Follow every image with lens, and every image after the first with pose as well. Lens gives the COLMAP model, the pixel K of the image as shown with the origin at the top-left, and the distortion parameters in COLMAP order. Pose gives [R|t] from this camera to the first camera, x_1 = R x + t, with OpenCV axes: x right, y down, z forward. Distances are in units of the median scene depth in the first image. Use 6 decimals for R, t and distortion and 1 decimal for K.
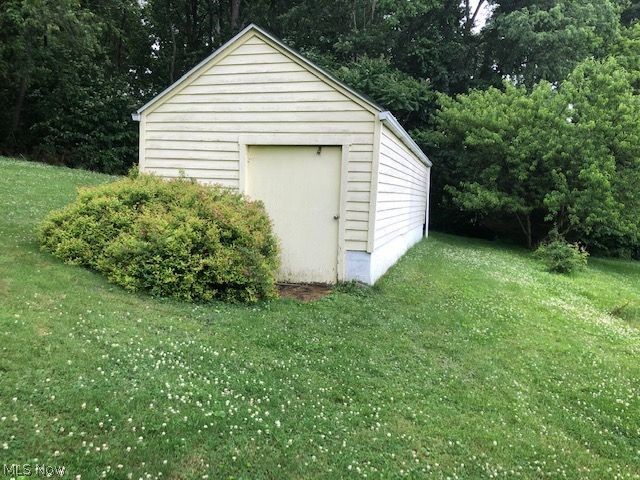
lens RADIAL K [[522.3, 0, 320.0], [0, 522.3, 240.0], [0, 0, 1]] dist [0.005311, -0.008547]
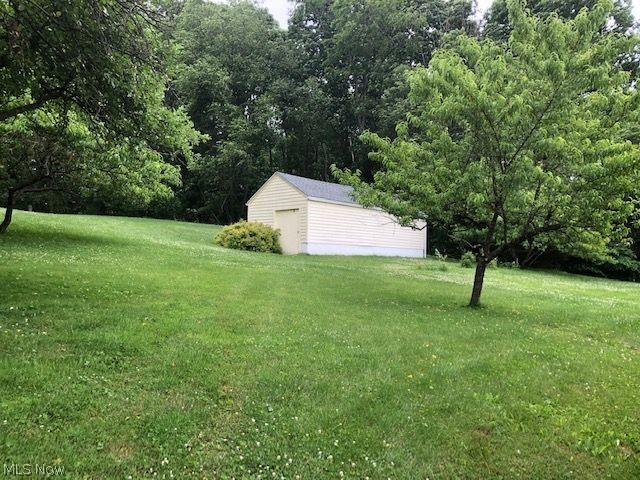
lens RADIAL K [[522.3, 0, 320.0], [0, 522.3, 240.0], [0, 0, 1]] dist [0.005311, -0.008547]
pose [[0.909264, -0.049661, -0.413246, 1.363629], [-0.009011, 0.990275, -0.138832, 0.413240], [0.416121, 0.129959, 0.899974, -1.628139]]
